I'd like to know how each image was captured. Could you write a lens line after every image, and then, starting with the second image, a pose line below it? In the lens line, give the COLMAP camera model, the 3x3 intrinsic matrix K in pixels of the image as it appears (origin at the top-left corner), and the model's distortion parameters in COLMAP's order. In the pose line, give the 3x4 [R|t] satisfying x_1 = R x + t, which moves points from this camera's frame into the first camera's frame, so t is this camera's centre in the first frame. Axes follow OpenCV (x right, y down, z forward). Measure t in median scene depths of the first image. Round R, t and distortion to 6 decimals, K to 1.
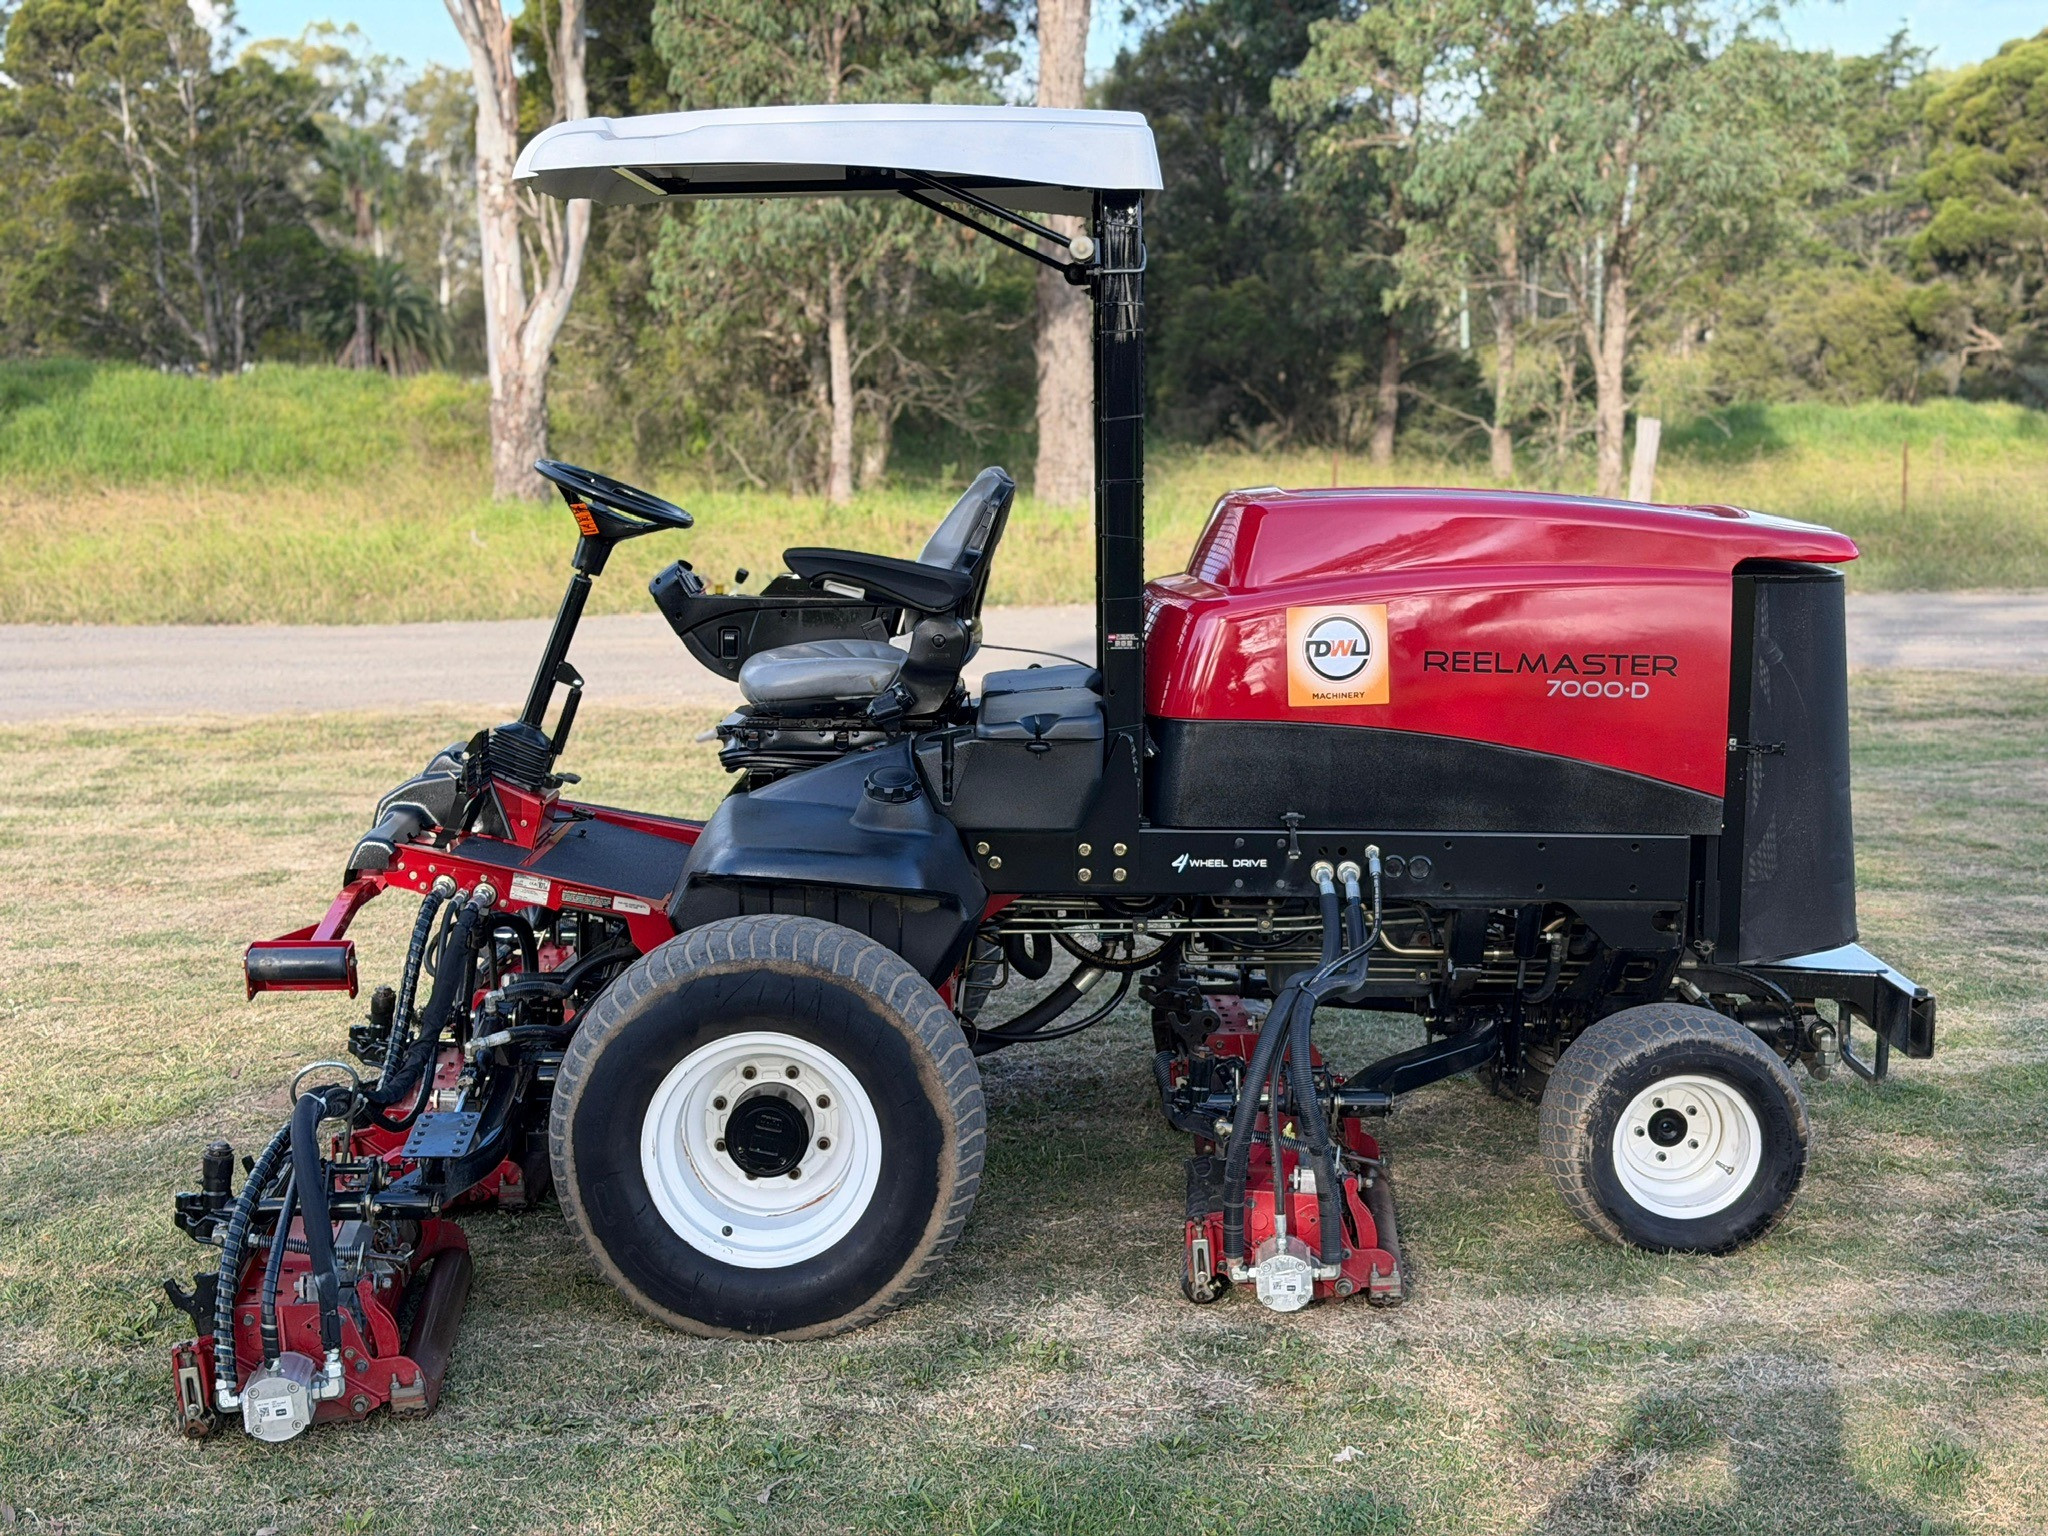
lens RADIAL K [[2846.4, 0, 1013.7], [0, 2846.4, 772.2], [0, 0, 1]] dist [0.117616, 0.000000]
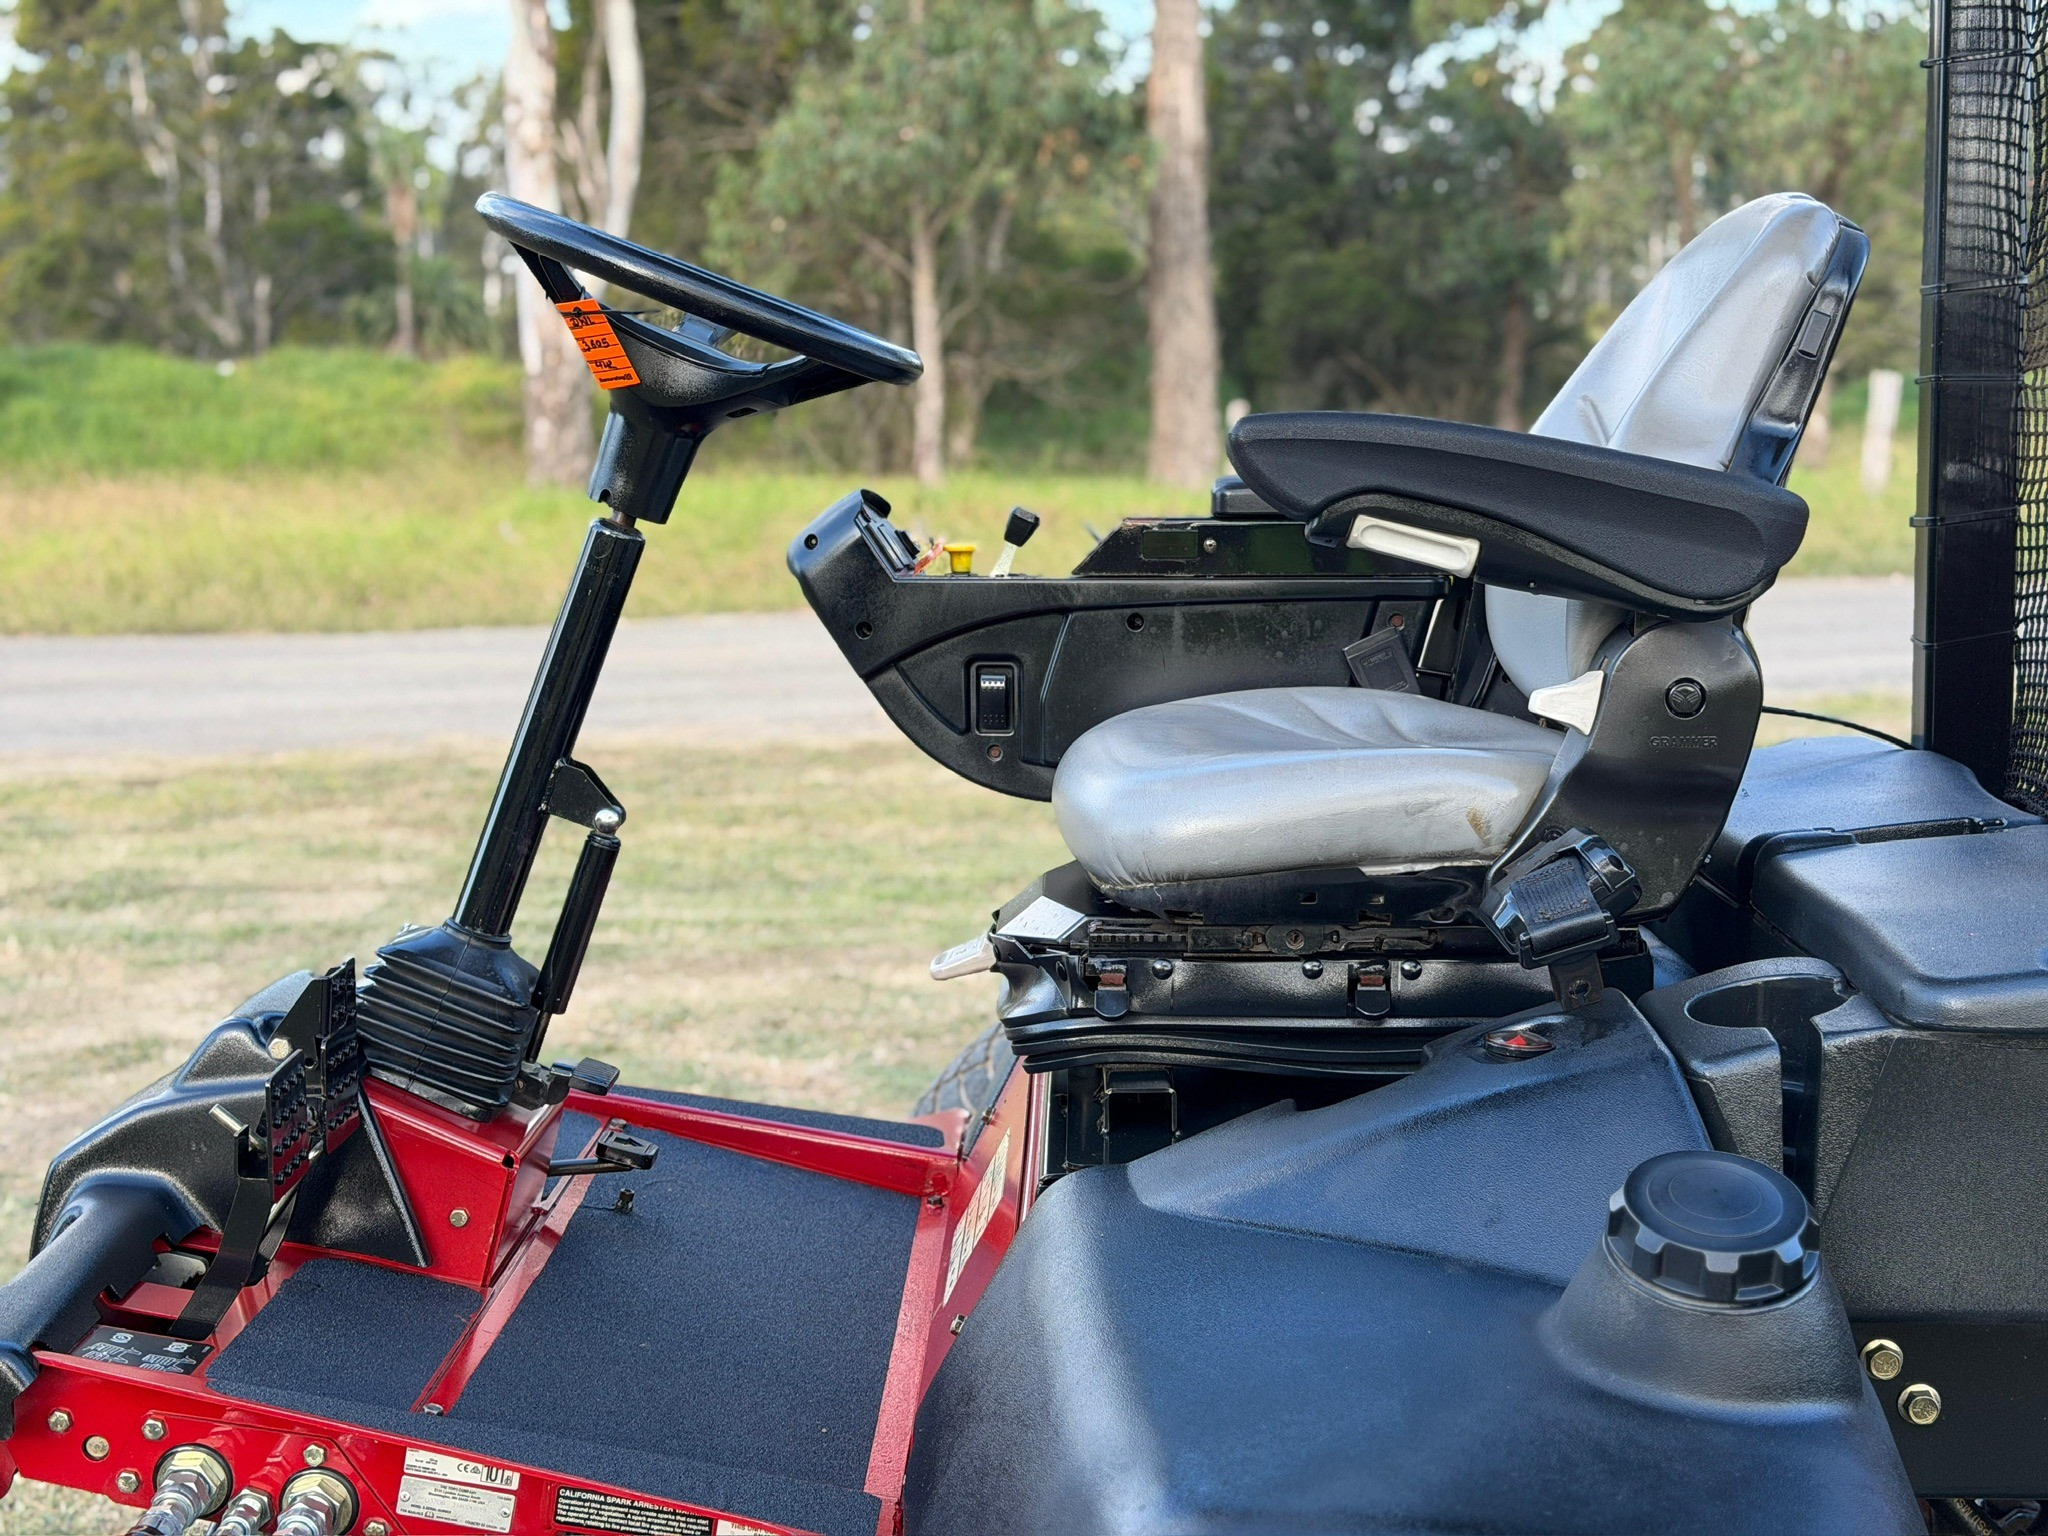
lens RADIAL K [[2846.4, 0, 1026.2], [0, 2846.4, 762.7], [0, 0, 1]] dist [0.117616, 0.000000]
pose [[0.999847, -0.010153, -0.014213, -0.025867], [0.010113, 0.999945, -0.002876, -0.010108], [0.014241, 0.002731, 0.999895, 0.175005]]
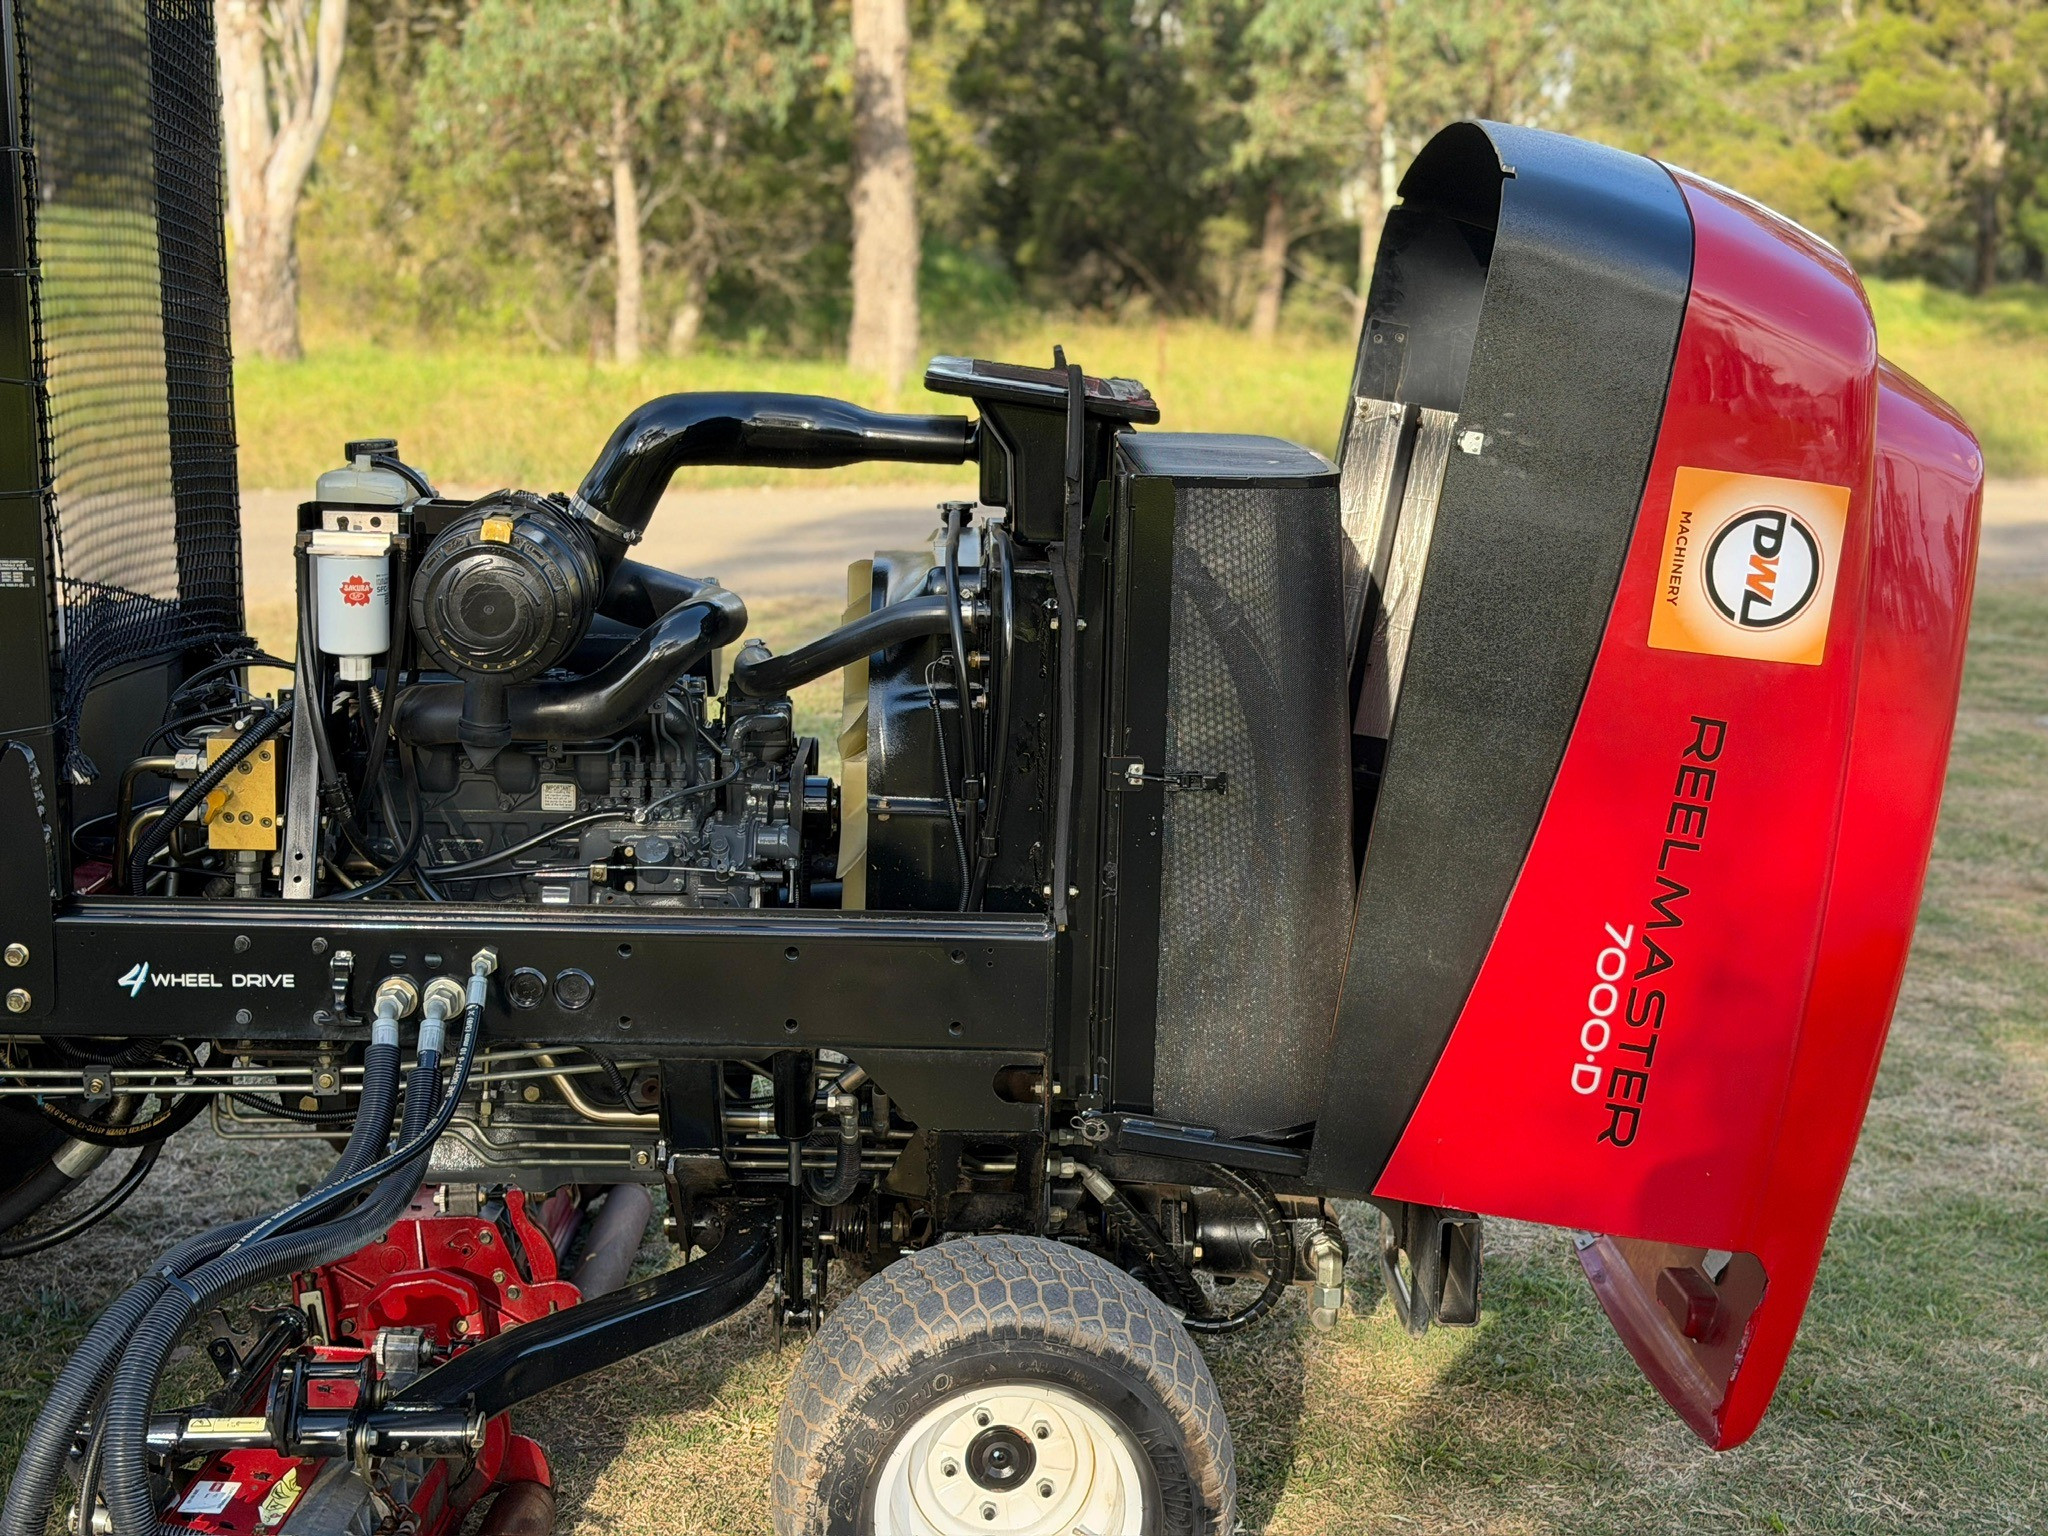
lens RADIAL K [[2846.4, 0, 1017.1], [0, 2846.4, 759.6], [0, 0, 1]] dist [0.117616, 0.000000]
pose [[0.999665, 0.011405, 0.023234, 0.055803], [-0.012283, 0.999201, 0.038023, -0.008697], [-0.022782, -0.038295, 0.999007, 0.115083]]
